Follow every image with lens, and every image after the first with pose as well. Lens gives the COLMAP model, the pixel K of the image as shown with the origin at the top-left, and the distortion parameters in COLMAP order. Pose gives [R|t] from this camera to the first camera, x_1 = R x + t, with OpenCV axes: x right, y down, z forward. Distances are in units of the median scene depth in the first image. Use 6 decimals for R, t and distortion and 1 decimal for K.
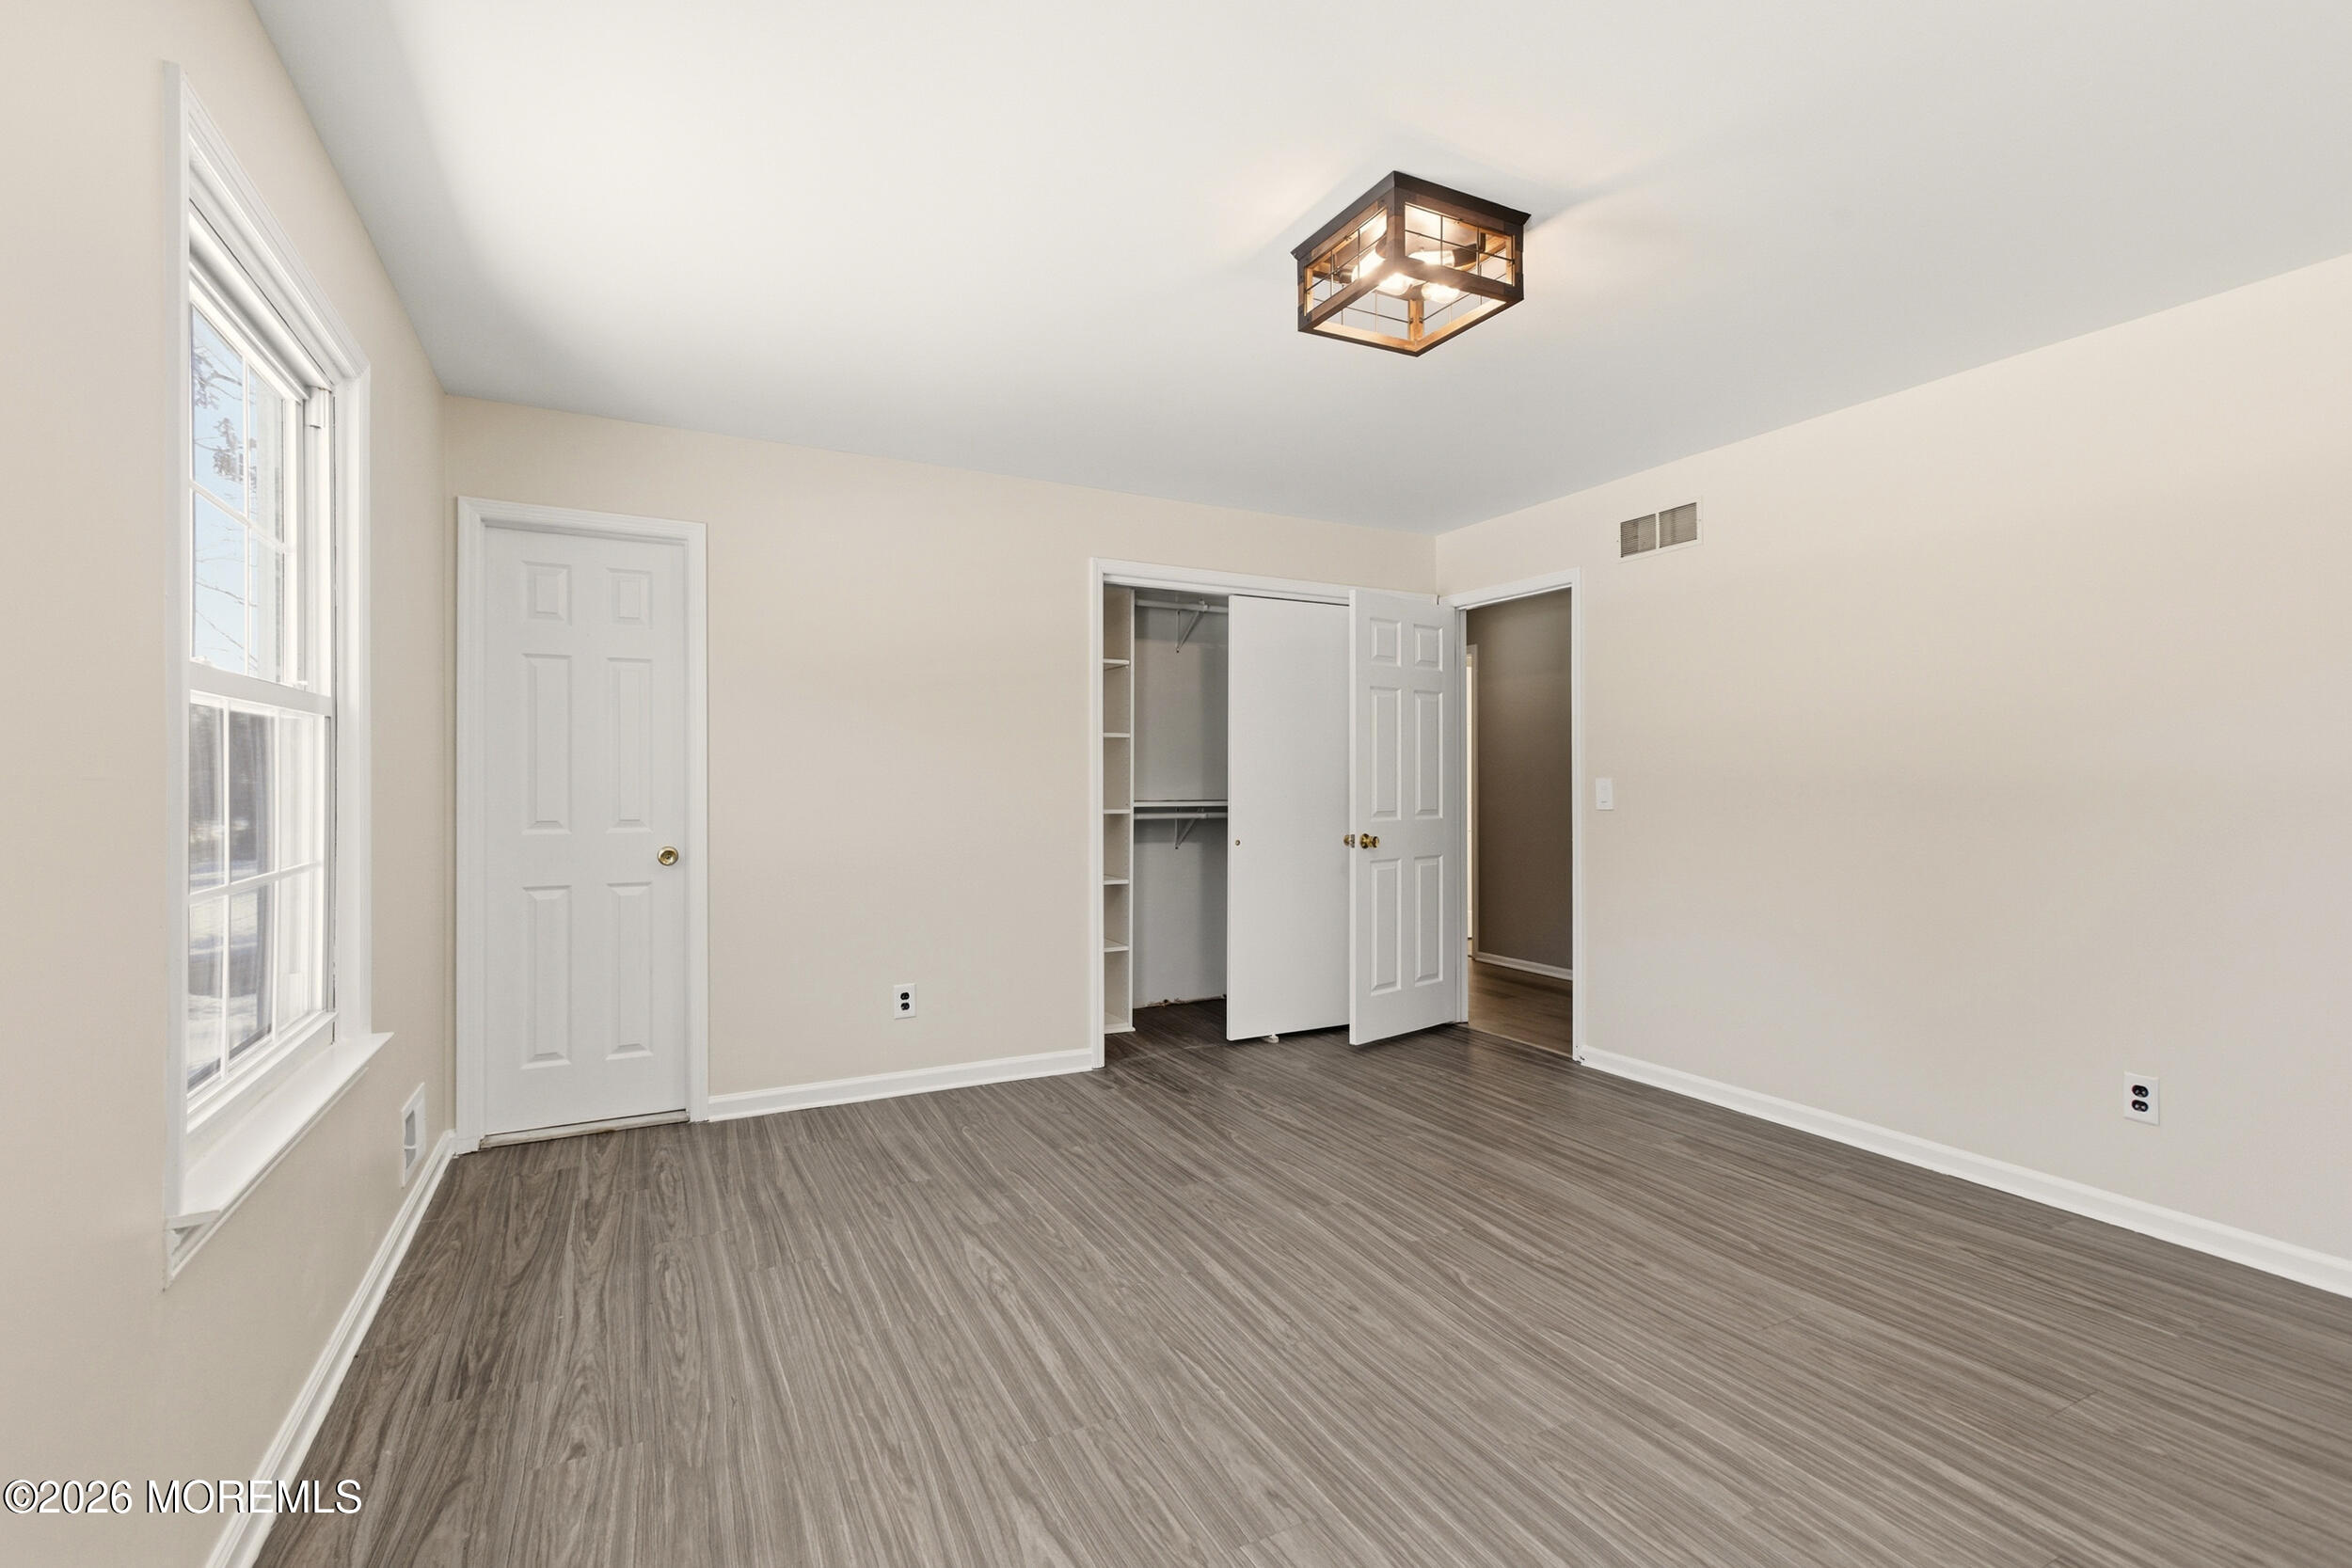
lens RADIAL K [[1040.5, 0, 1173.1], [0, 1040.5, 778.6], [0, 0, 1]] dist [0.012569, 0.000717]
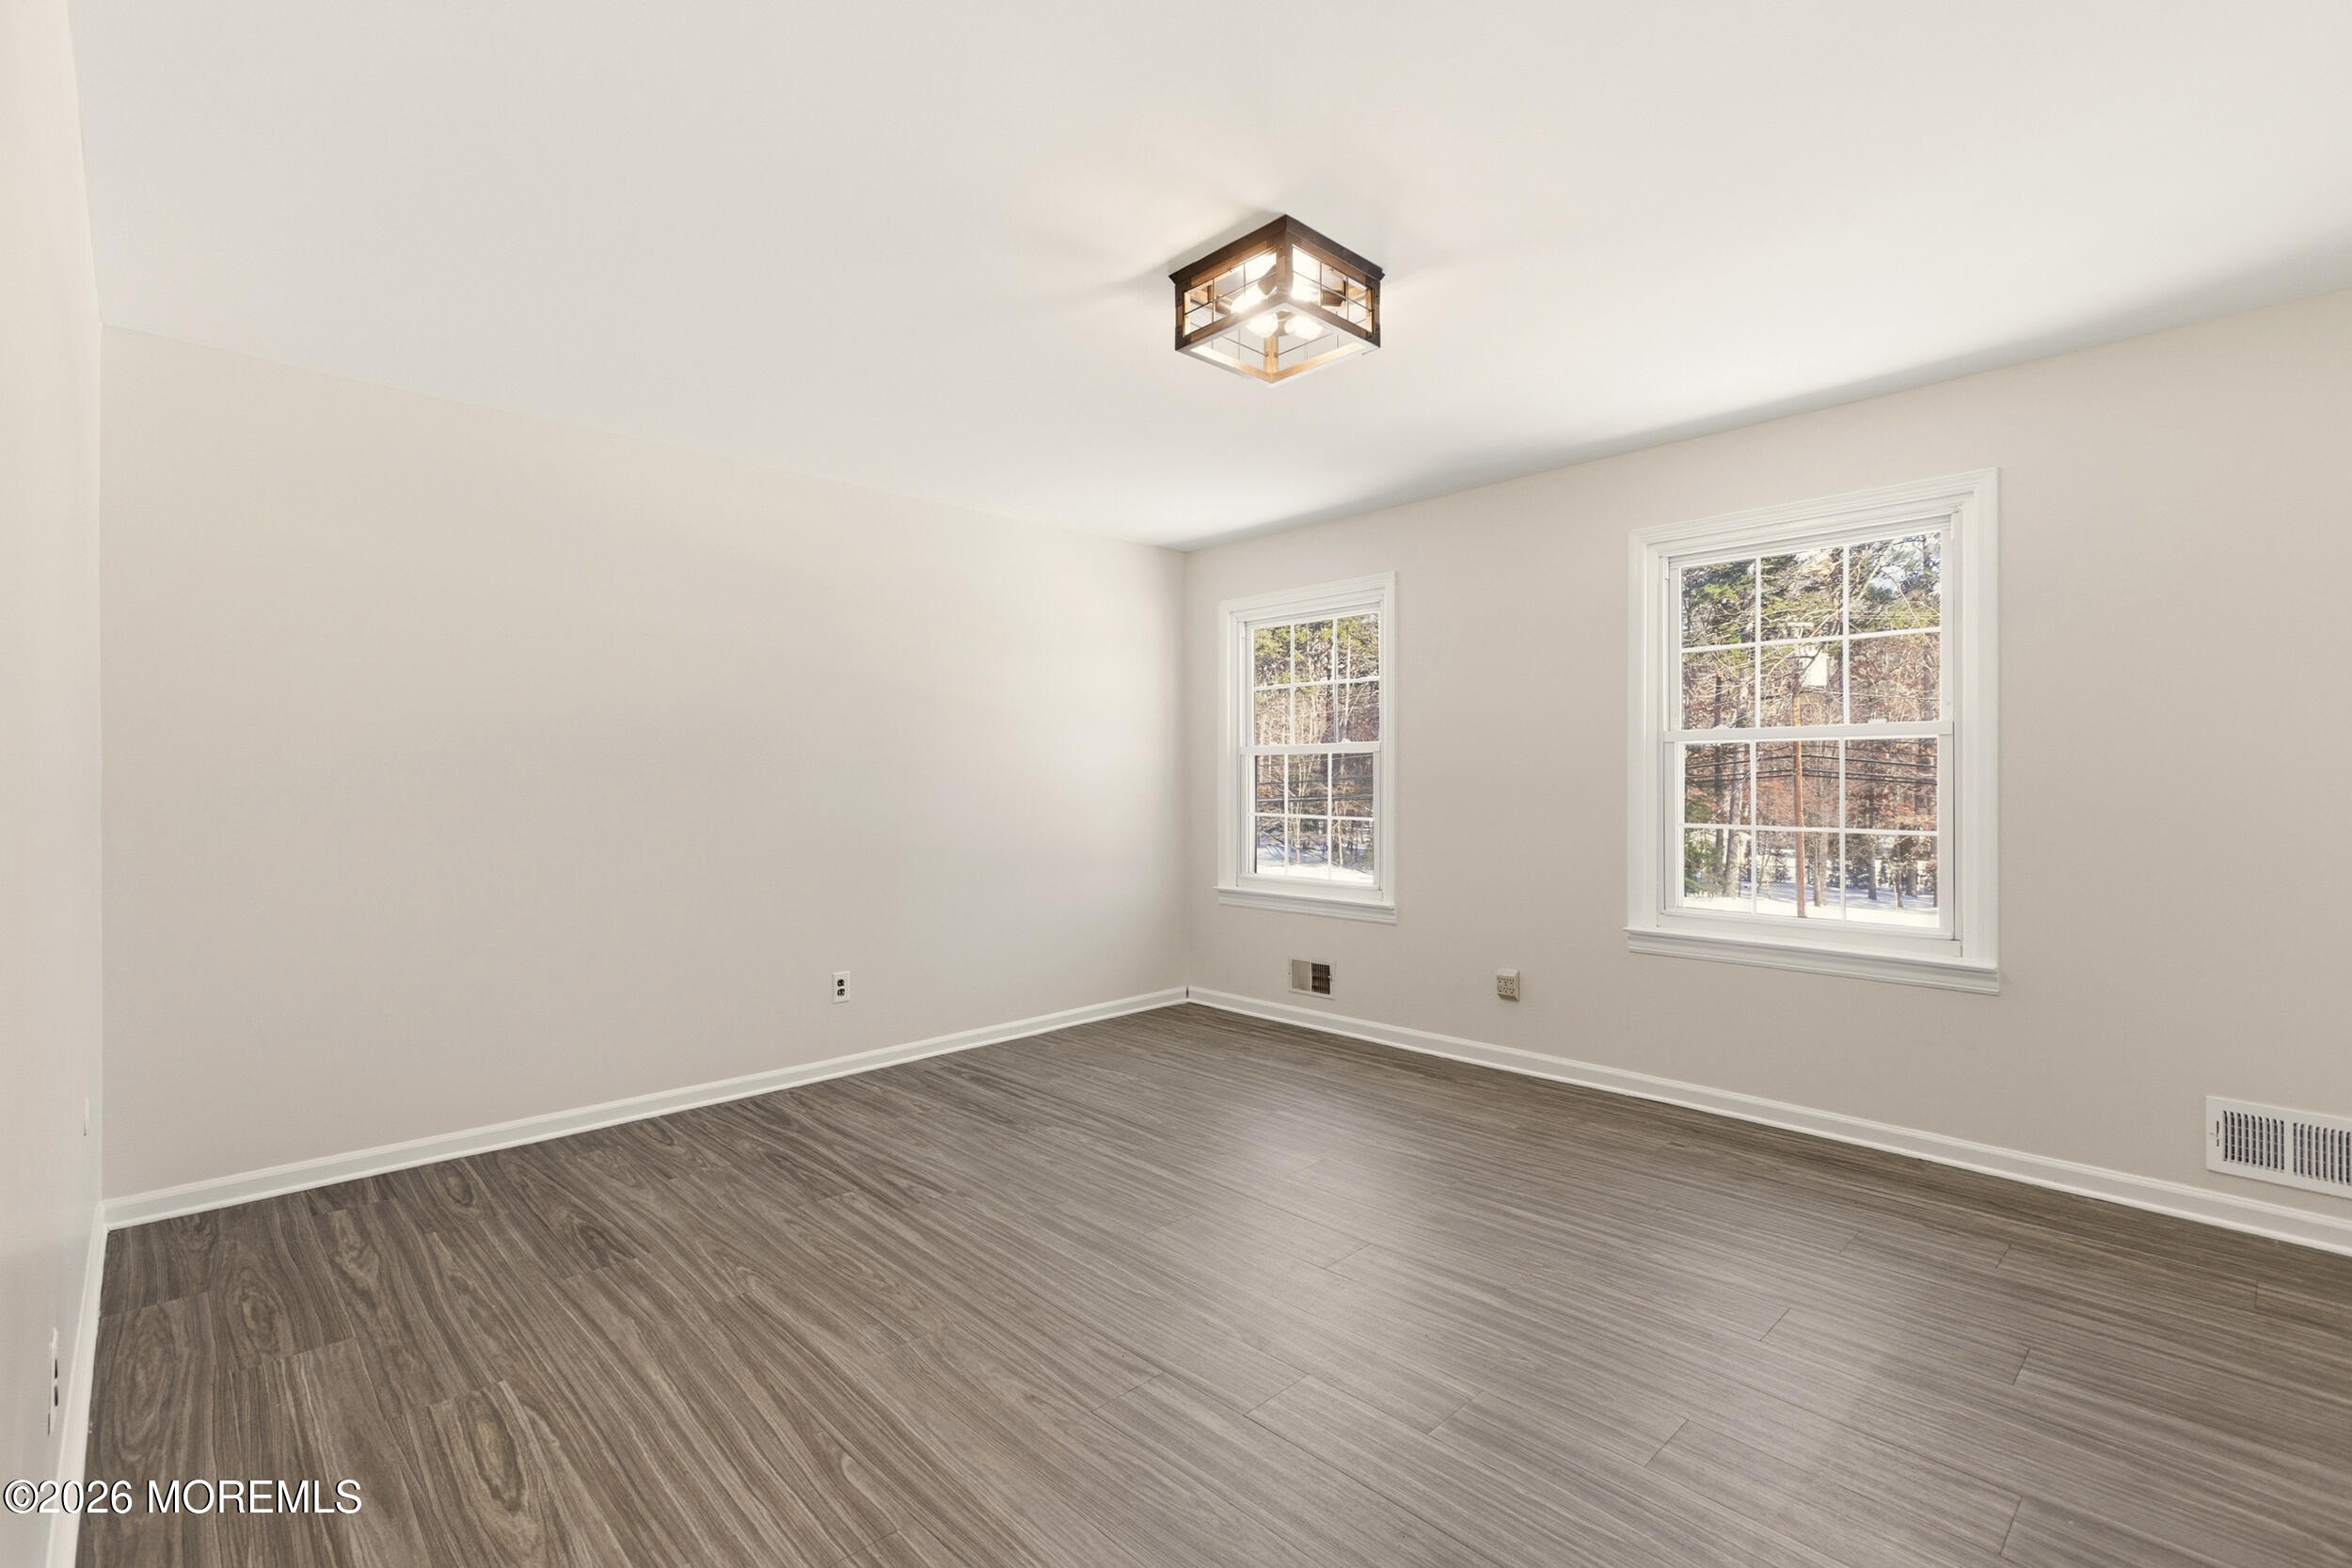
lens RADIAL K [[1040.5, 0, 1169.8], [0, 1040.5, 774.5], [0, 0, 1]] dist [0.012569, 0.000717]
pose [[-0.958446, 0.000473, -0.285275, 0.608559], [0.001292, 0.999996, -0.002681, 0.001327], [0.285272, -0.002938, -0.958442, 1.907157]]
